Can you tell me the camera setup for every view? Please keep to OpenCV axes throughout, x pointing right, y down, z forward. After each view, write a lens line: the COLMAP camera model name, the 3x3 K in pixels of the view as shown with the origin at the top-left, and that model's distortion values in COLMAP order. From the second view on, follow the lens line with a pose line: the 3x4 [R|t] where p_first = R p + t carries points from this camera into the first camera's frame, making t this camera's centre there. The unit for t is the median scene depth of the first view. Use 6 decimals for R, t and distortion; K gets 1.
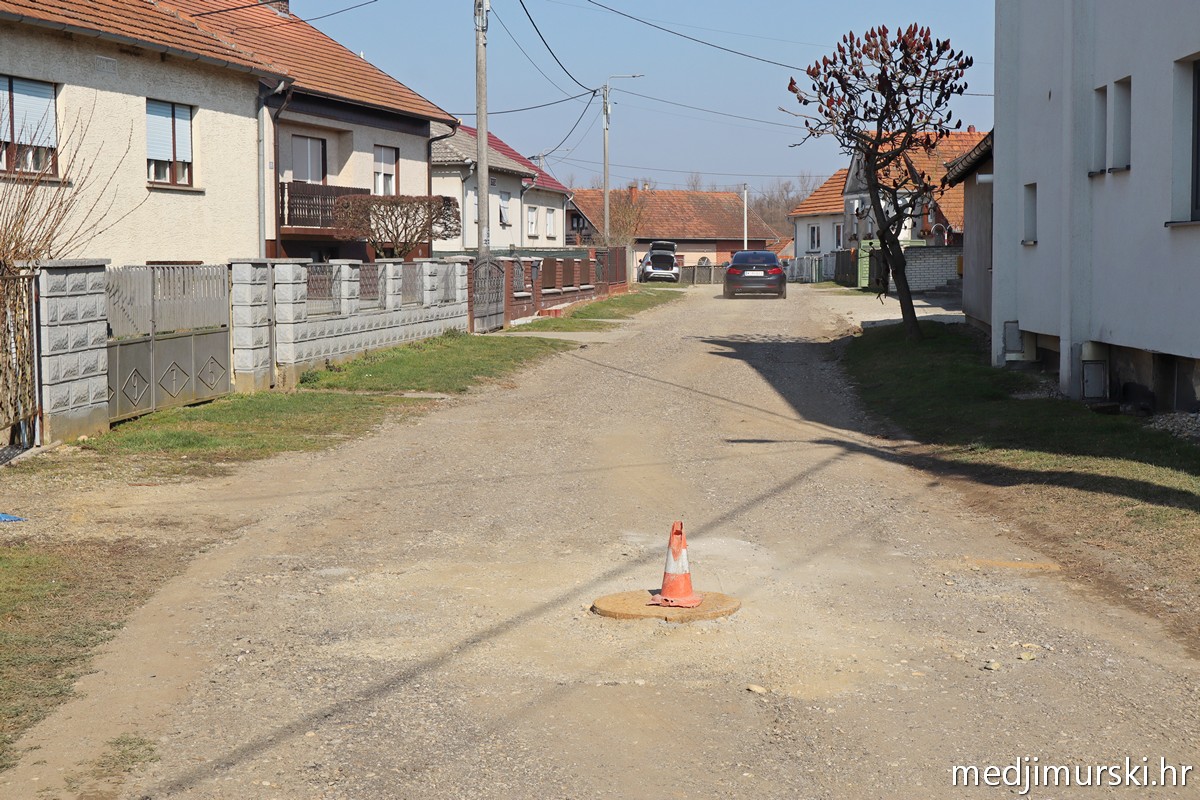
lens RADIAL K [[2013.3, 0, 602.6], [0, 2013.3, 399.5], [0, 0, 1]] dist [0.021527, 0.000000]
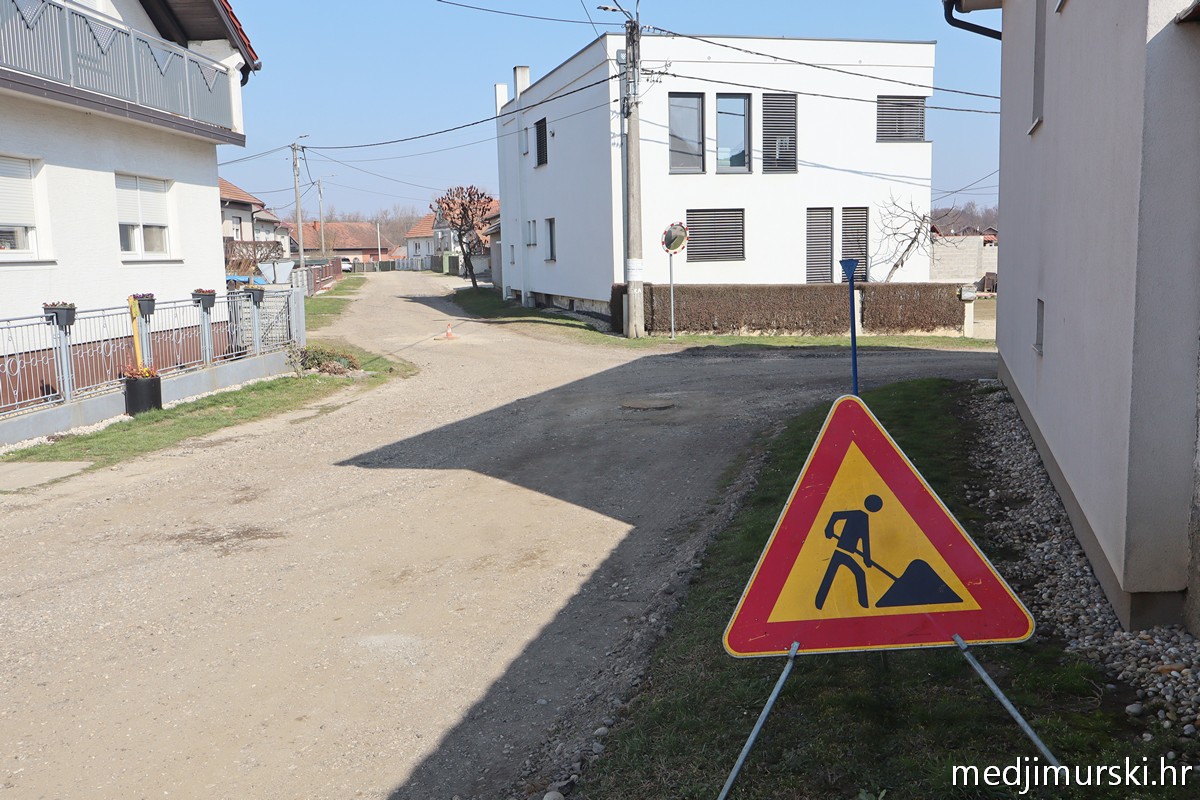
lens RADIAL K [[1163.3, 0, 600.3], [0, 1163.3, 397.8], [0, 0, 1]] dist [-0.024047, 0.000000]
pose [[0.963001, -0.056014, 0.263611, -0.125074], [0.041527, 0.997321, 0.060215, 0.026476], [-0.266278, -0.047040, 0.962748, -0.671657]]
